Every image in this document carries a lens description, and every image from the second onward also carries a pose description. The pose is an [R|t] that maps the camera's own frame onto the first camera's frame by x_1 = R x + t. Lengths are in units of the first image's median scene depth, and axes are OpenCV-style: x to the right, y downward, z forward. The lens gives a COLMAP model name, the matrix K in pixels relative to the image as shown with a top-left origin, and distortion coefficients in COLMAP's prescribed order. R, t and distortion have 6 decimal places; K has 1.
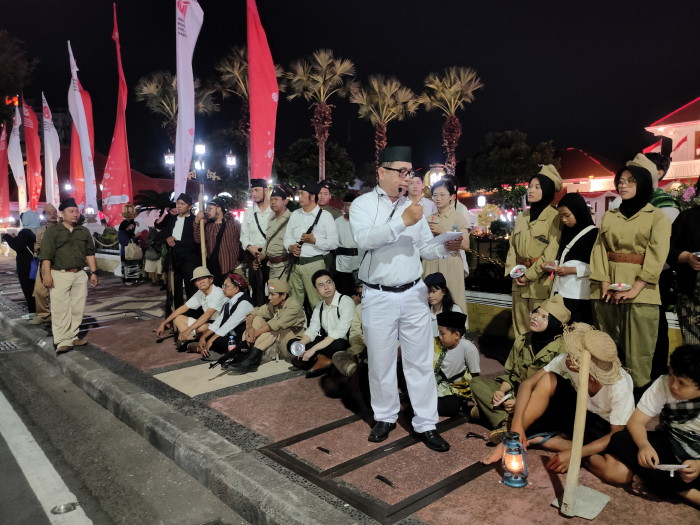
lens RADIAL K [[540.3, 0, 347.6], [0, 540.3, 268.4], [0, 0, 1]] dist [0.047419, -0.041134]
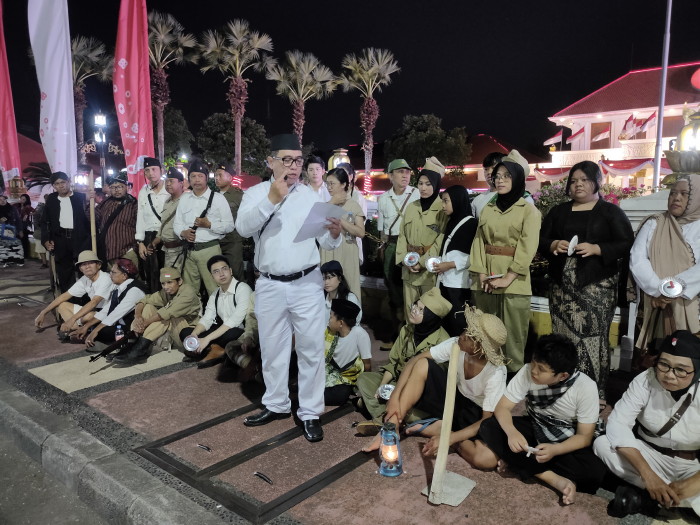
lens RADIAL K [[540.3, 0, 349.2], [0, 540.3, 264.3], [0, 0, 1]] dist [0.047419, -0.041134]
pose [[0.988839, 0.002599, 0.148968, 0.031821], [-0.007178, 0.999518, 0.030207, -0.010185], [-0.148817, -0.030939, 0.988381, 0.008265]]
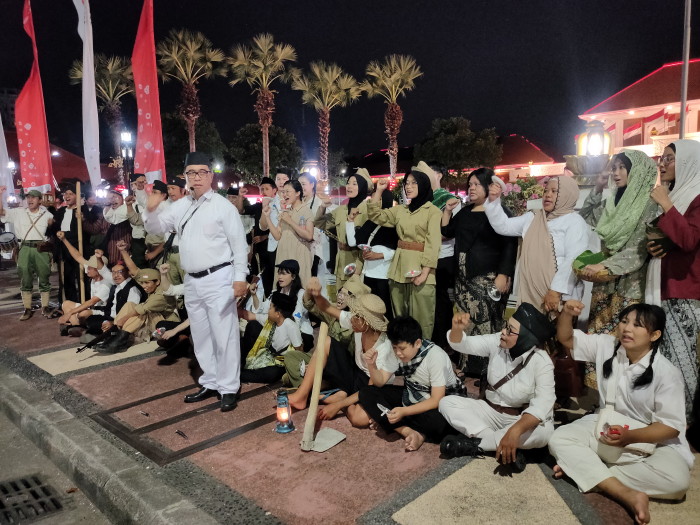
lens RADIAL K [[540.3, 0, 349.9], [0, 540.3, 266.5], [0, 0, 1]] dist [0.047419, -0.041134]
pose [[0.996807, -0.015003, 0.078425, 0.150417], [0.013069, 0.999599, 0.025123, -0.003118], [-0.078771, -0.024018, 0.996603, -0.096905]]
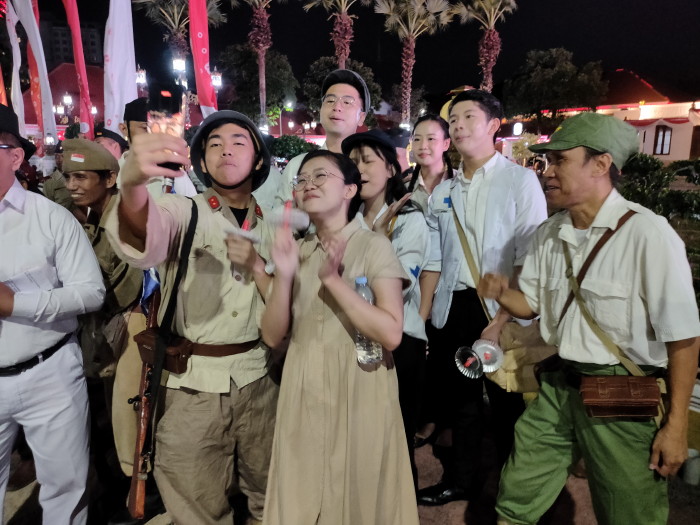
lens RADIAL K [[540.3, 0, 355.9], [0, 540.3, 272.6], [0, 0, 1]] dist [0.047419, -0.041134]
pose [[0.999237, 0.019879, -0.033609, 0.070414], [-0.014968, 0.989963, 0.140530, -0.073576], [0.036065, -0.139920, 0.989506, 0.387703]]
